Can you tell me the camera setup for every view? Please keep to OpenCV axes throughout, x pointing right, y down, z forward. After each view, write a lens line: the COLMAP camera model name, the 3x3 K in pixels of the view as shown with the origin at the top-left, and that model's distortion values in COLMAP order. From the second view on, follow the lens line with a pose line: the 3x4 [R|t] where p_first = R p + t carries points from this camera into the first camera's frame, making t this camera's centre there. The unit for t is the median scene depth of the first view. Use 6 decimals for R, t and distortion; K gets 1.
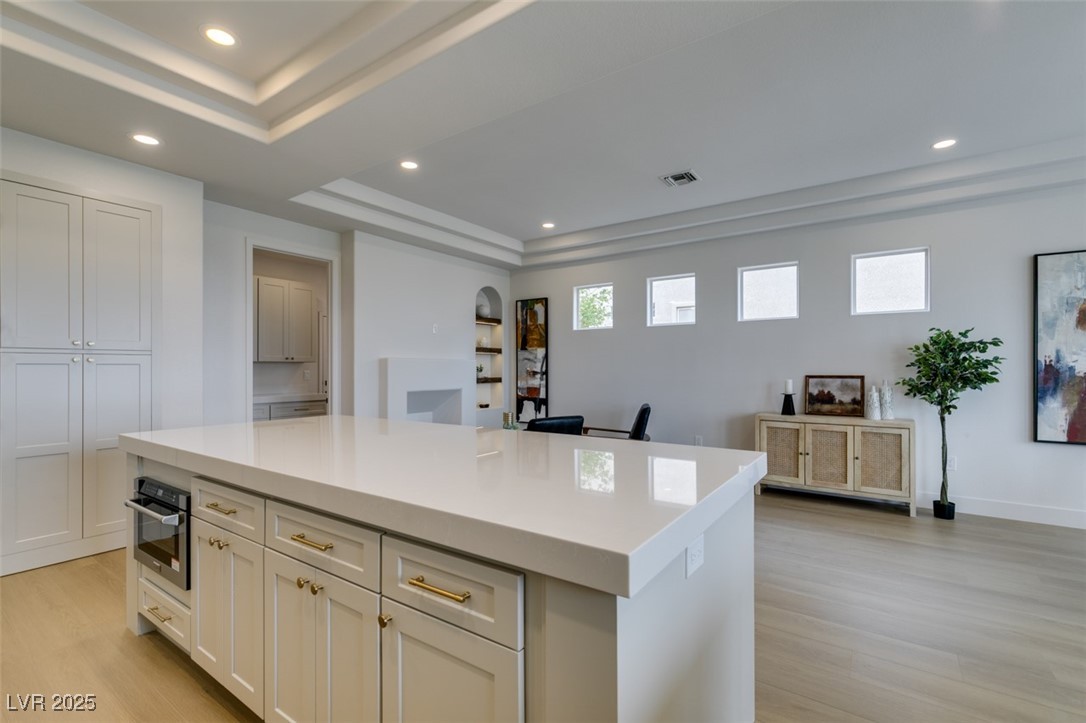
lens RADIAL K [[483.9, 0, 538.4], [0, 483.9, 364.9], [0, 0, 1]] dist [0.005338, -0.000886]
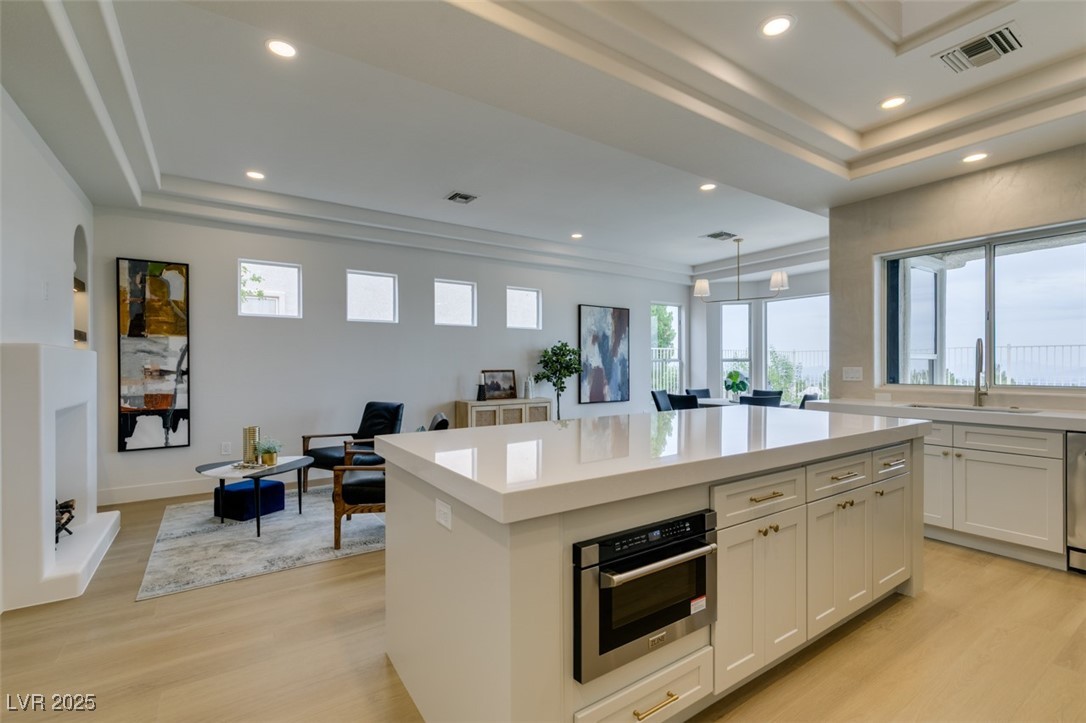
lens RADIAL K [[483.9, 0, 544.6], [0, 483.9, 365.1], [0, 0, 1]] dist [0.005338, -0.000886]
pose [[0.352951, -0.001981, 0.935640, -0.542480], [-0.005136, 0.999979, 0.004055, 0.000902], [-0.935628, -0.006236, 0.352934, 0.323759]]
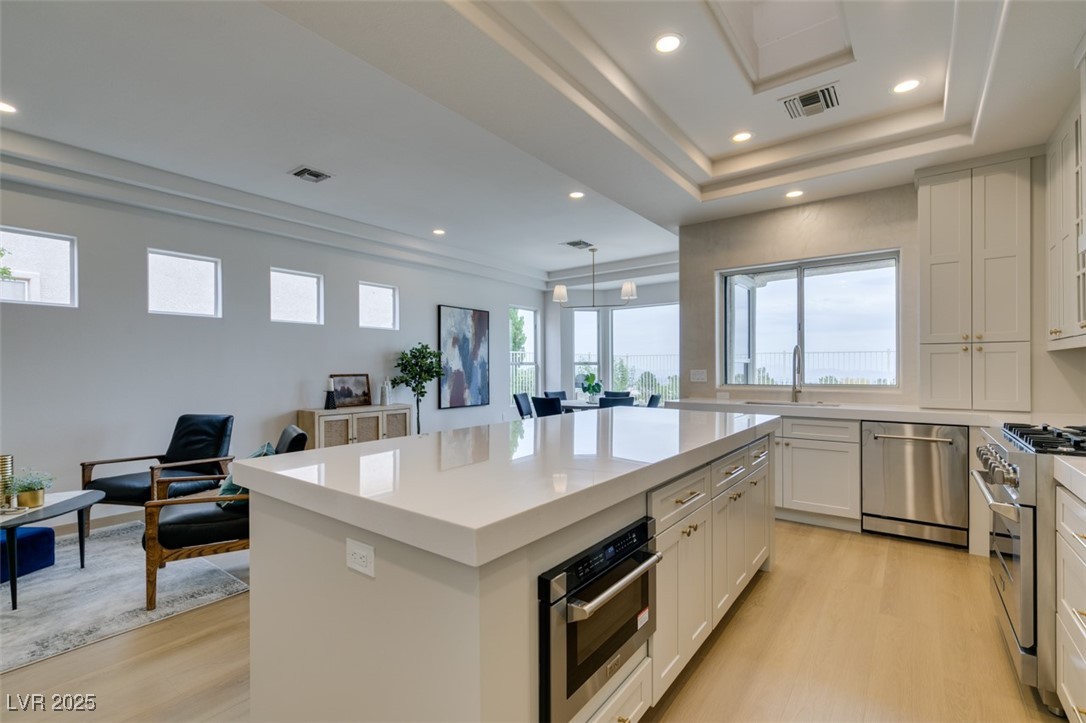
lens RADIAL K [[483.9, 0, 543.9], [0, 483.9, 367.6], [0, 0, 1]] dist [0.005338, -0.000886]
pose [[0.035529, -0.000774, 0.999368, -0.519607], [-0.003788, 0.999992, 0.000909, 0.001341], [-0.999361, -0.003818, 0.035526, 0.383904]]
